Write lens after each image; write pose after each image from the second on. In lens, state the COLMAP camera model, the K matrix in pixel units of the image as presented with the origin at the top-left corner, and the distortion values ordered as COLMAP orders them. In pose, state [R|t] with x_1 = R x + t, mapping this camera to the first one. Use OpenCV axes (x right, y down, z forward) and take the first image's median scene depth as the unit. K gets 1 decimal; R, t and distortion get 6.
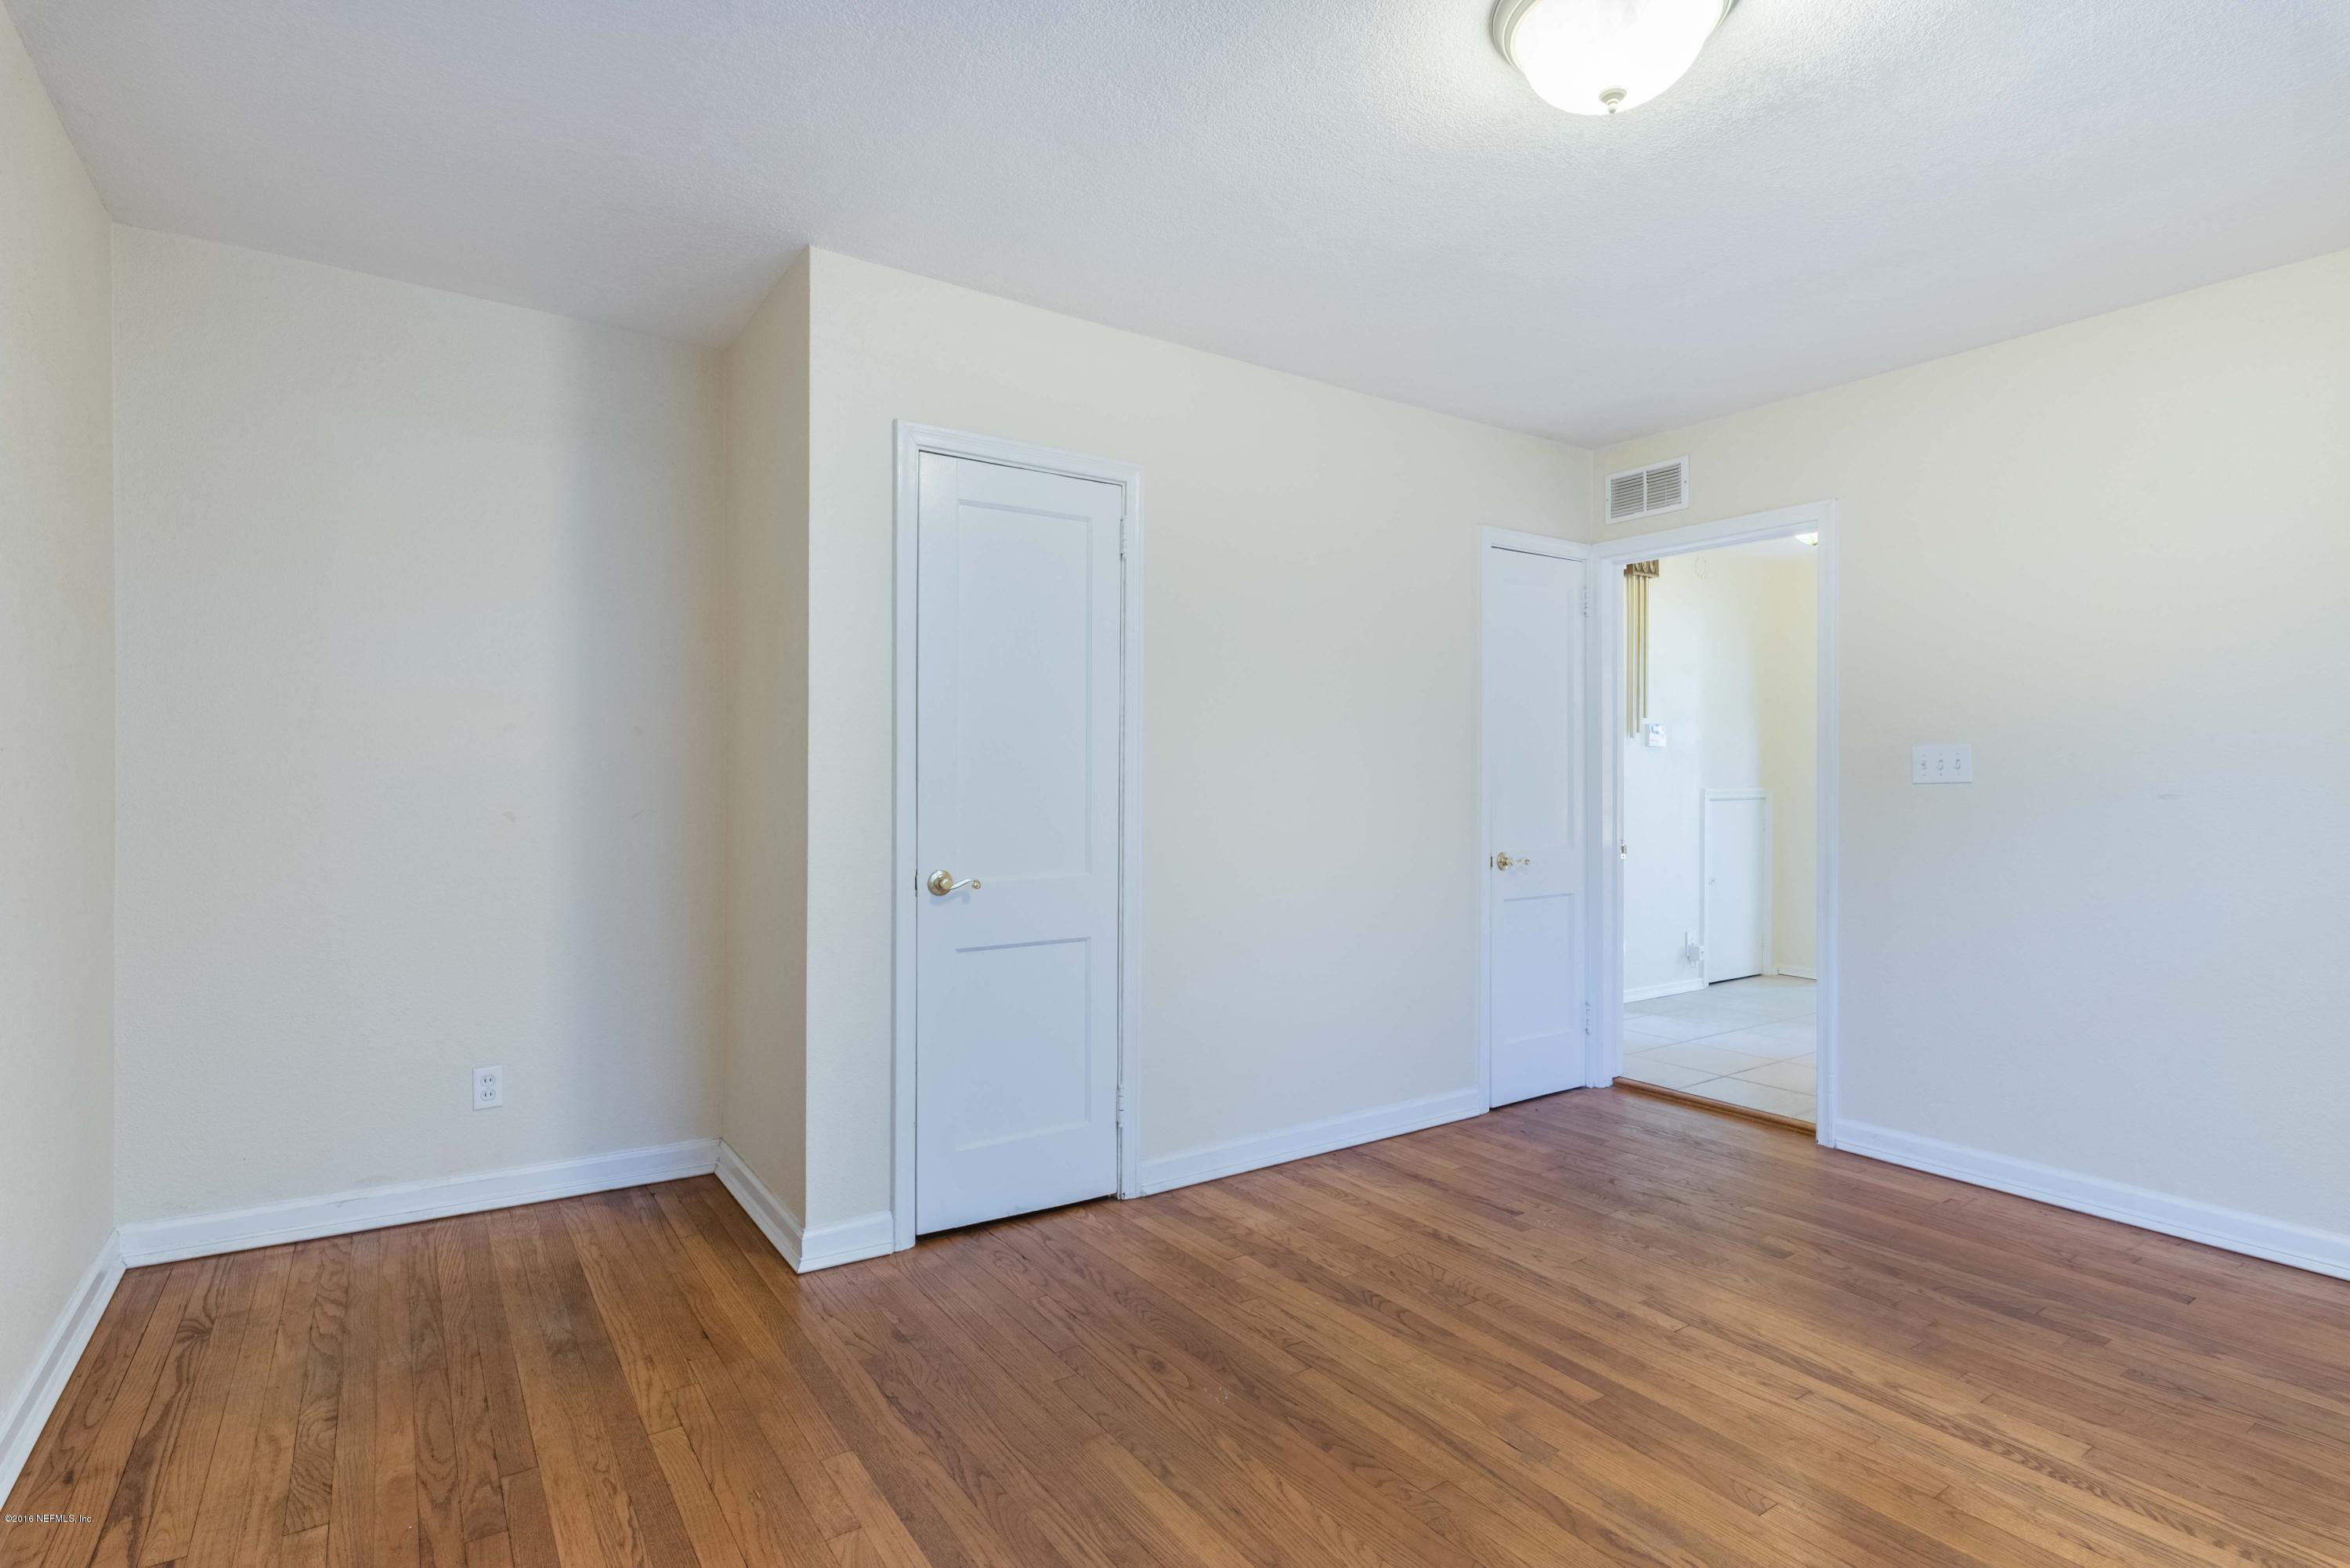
lens RADIAL K [[1185.3, 0, 1175.7], [0, 1185.3, 774.9], [0, 0, 1]] dist [-0.005106, 0.000025]
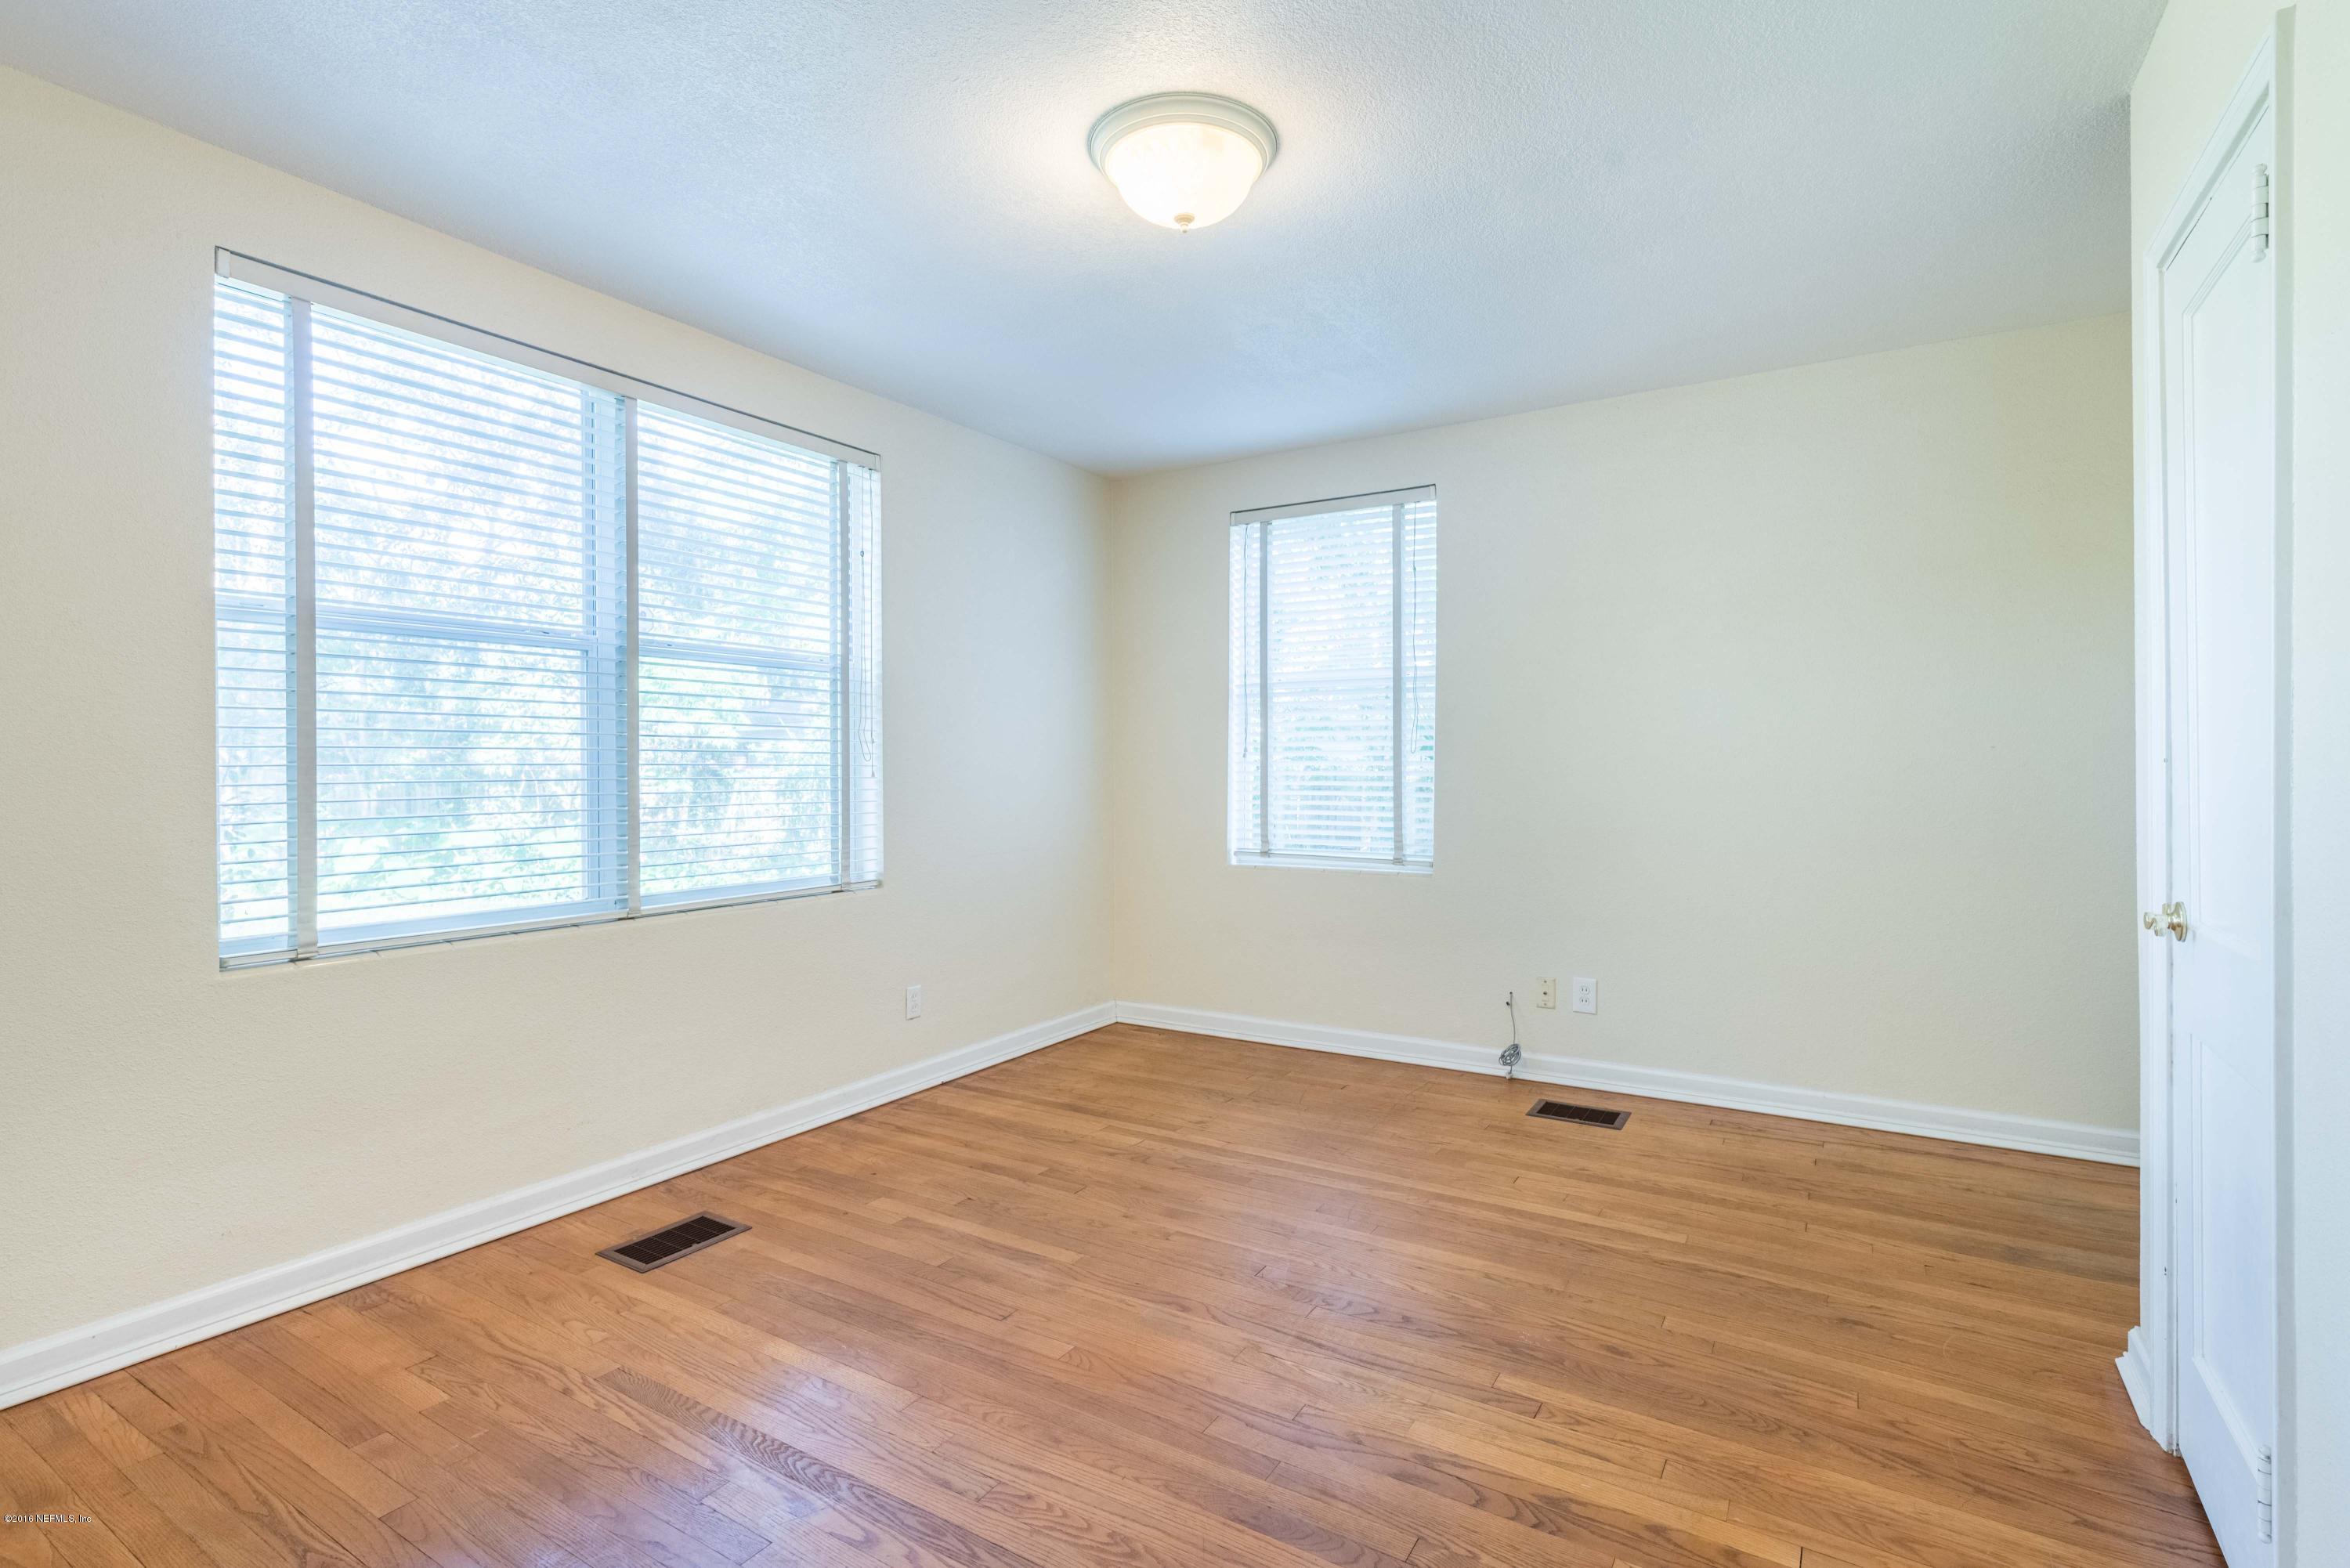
lens RADIAL K [[1105.4, 0, 1180.4], [0, 1105.4, 782.5], [0, 0, 1]] dist [0.000113, -0.000002]
pose [[-0.916048, 0.004126, -0.401047, 0.778759], [-0.001178, 0.999915, 0.012978, 0.010528], [0.401067, 0.012361, -0.915965, 1.915257]]
